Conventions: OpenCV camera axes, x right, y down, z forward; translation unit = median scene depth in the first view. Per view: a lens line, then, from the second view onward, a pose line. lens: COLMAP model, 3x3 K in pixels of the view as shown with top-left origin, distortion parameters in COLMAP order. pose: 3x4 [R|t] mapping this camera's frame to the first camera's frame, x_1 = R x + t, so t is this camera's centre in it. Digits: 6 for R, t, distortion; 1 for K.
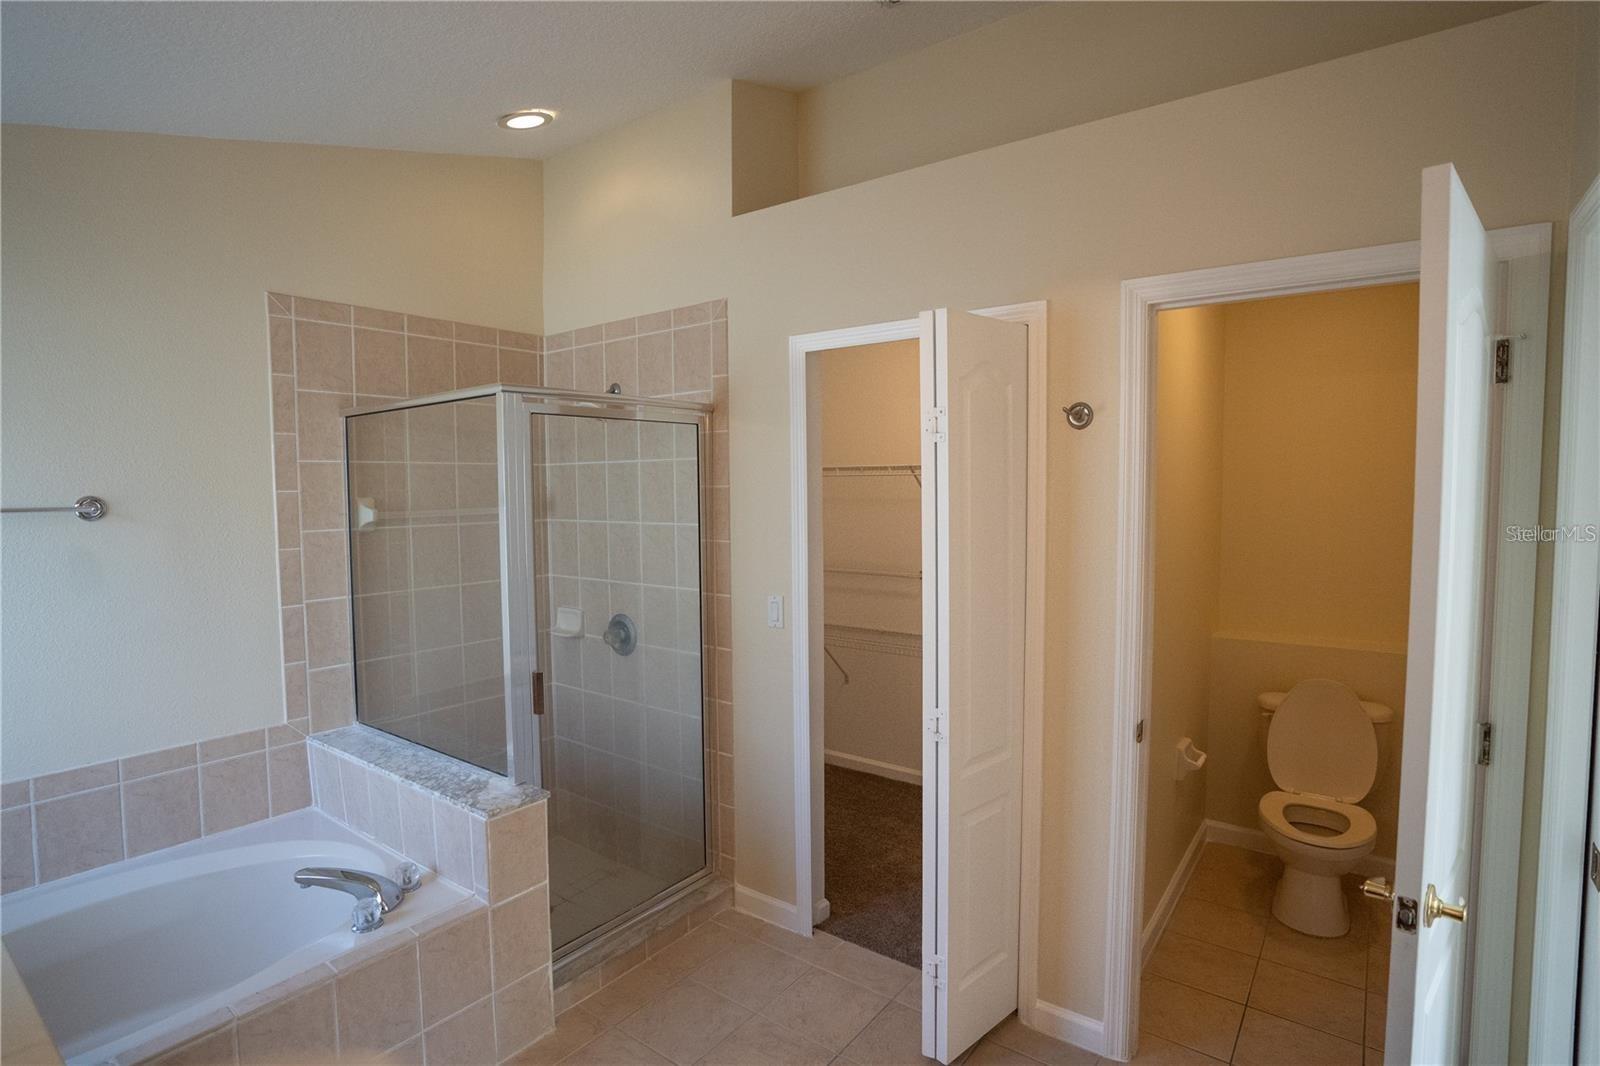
lens RADIAL K [[778.2, 0, 800.0], [0, 778.2, 533.0], [0, 0, 1]] dist [-0.069627, -0.000206]
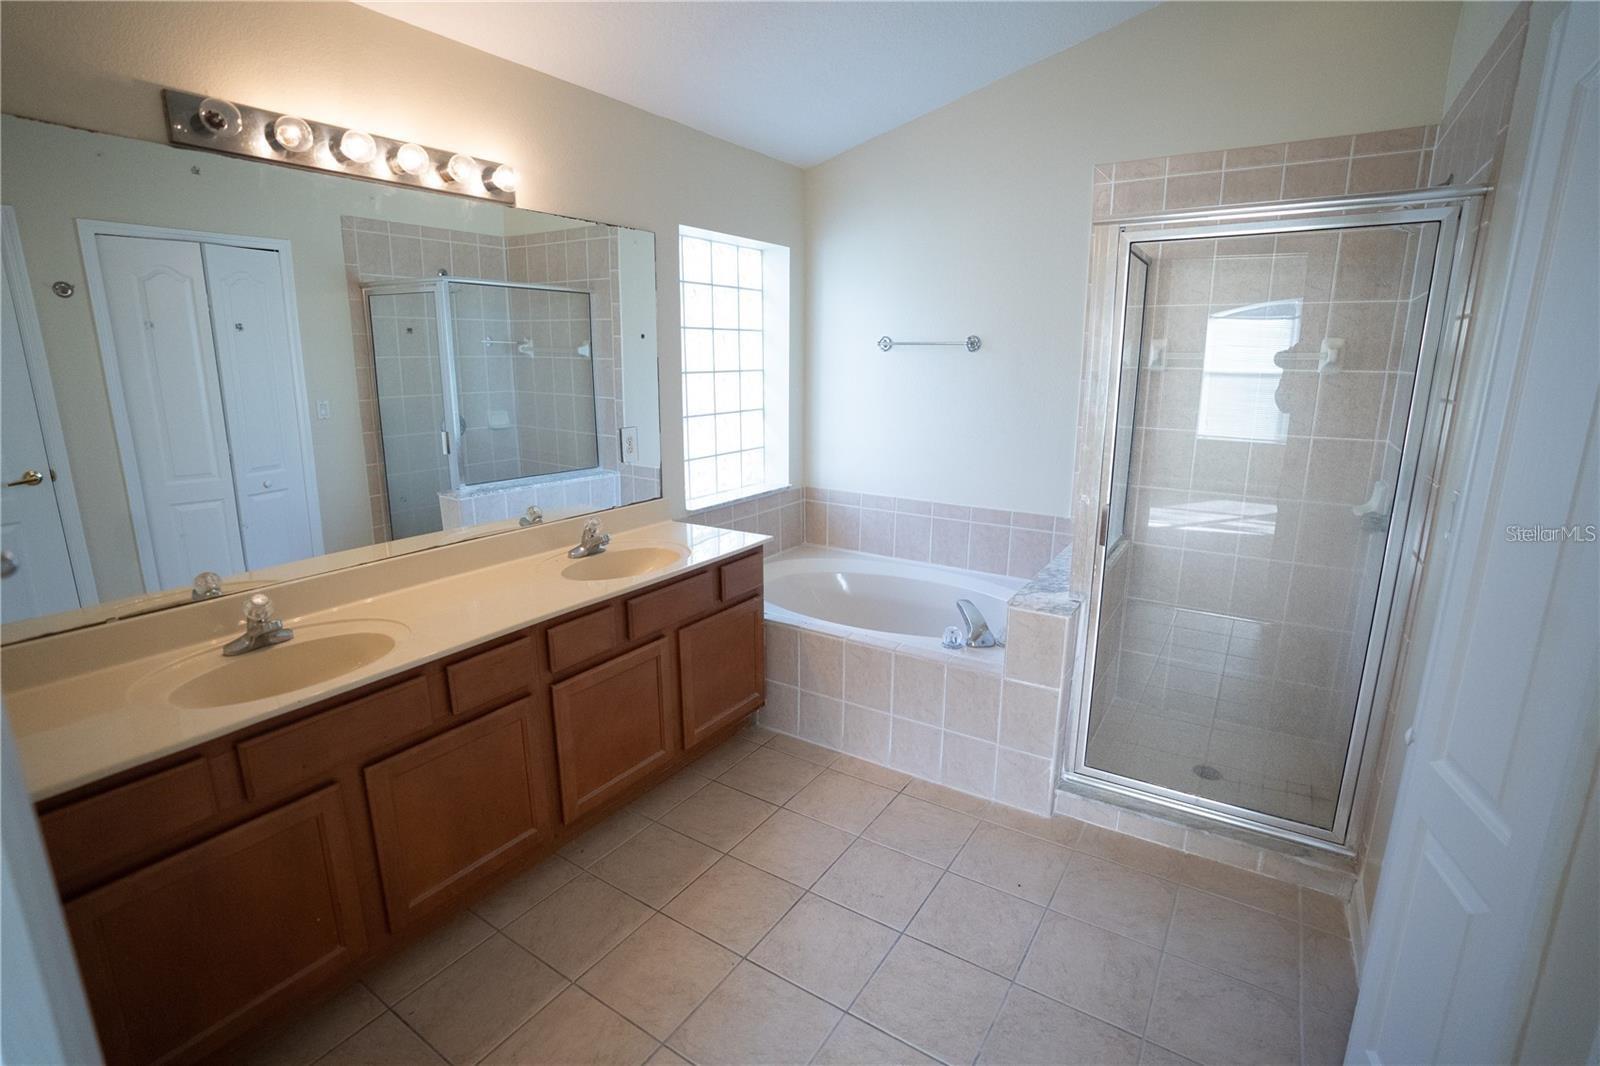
lens RADIAL K [[740.5, 0, 802.4], [0, 740.5, 528.5], [0, 0, 1]] dist [-0.063616, 0.023585]
pose [[0.051915, 0.236214, -0.970313, 0.643835], [-0.057086, 0.970737, 0.233262, 0.003344], [0.997019, 0.043282, 0.063880, 0.563718]]
